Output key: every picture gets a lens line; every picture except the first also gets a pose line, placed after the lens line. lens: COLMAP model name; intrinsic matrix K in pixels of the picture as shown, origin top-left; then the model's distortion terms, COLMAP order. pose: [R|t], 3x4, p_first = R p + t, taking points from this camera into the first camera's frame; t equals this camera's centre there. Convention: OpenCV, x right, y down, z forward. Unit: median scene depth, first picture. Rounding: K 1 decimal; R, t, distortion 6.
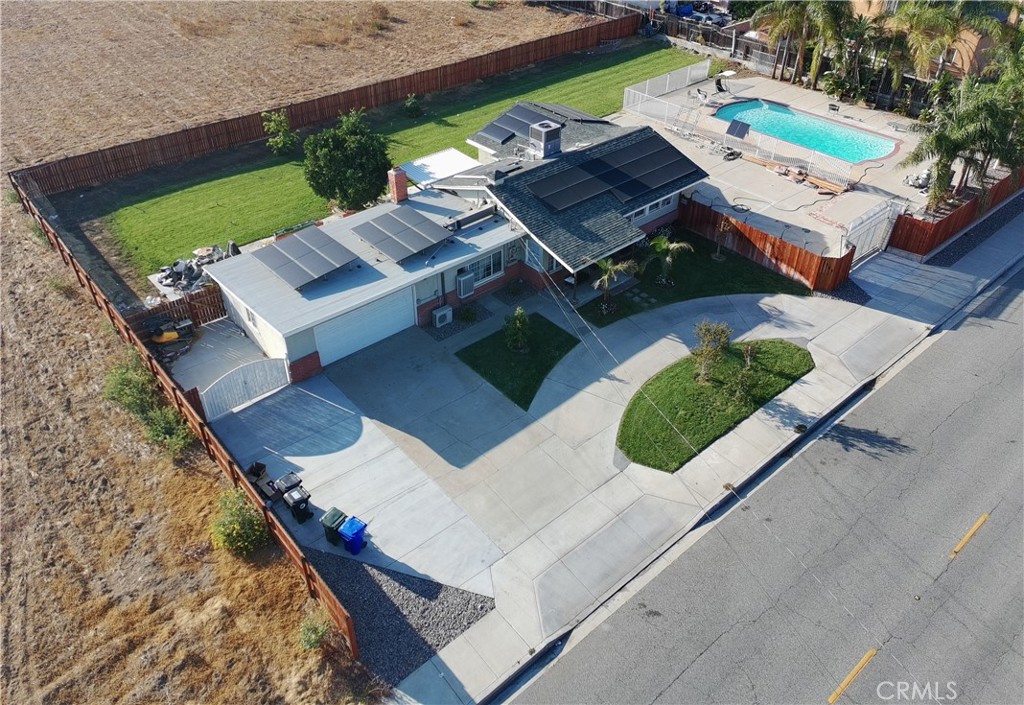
lens RADIAL K [[754.4, 0, 511.4], [0, 754.4, 300.4], [0, 0, 1]] dist [0.044036, 0.001169]
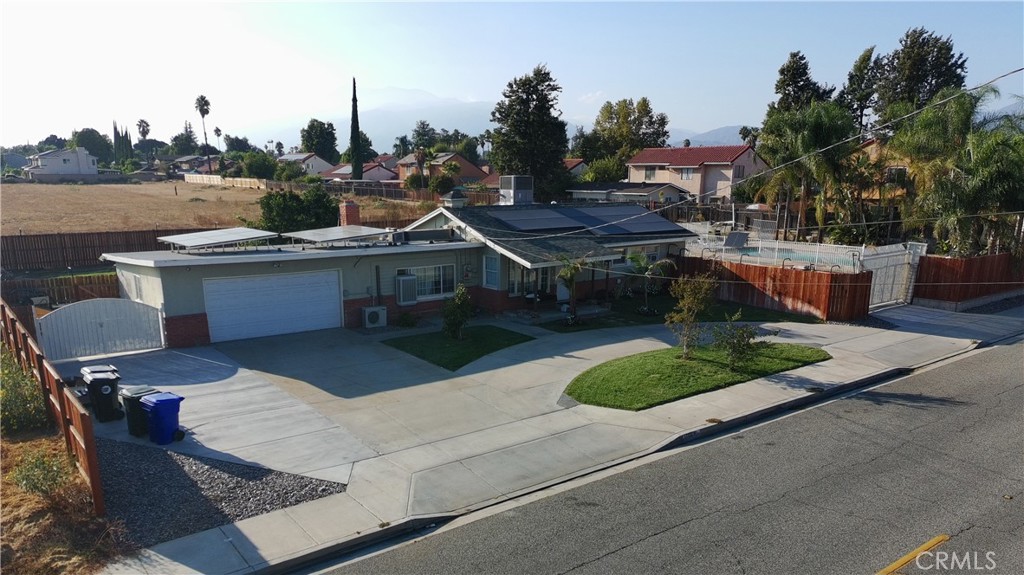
lens RADIAL K [[756.5, 0, 512.7], [0, 756.5, 355.9], [0, 0, 1]] dist [0.045018, -0.012427]
pose [[0.998738, 0.017106, -0.047225, 0.094827], [-0.032600, 0.936035, -0.350394, 0.324900], [0.038210, 0.351492, 0.935411, 0.221537]]
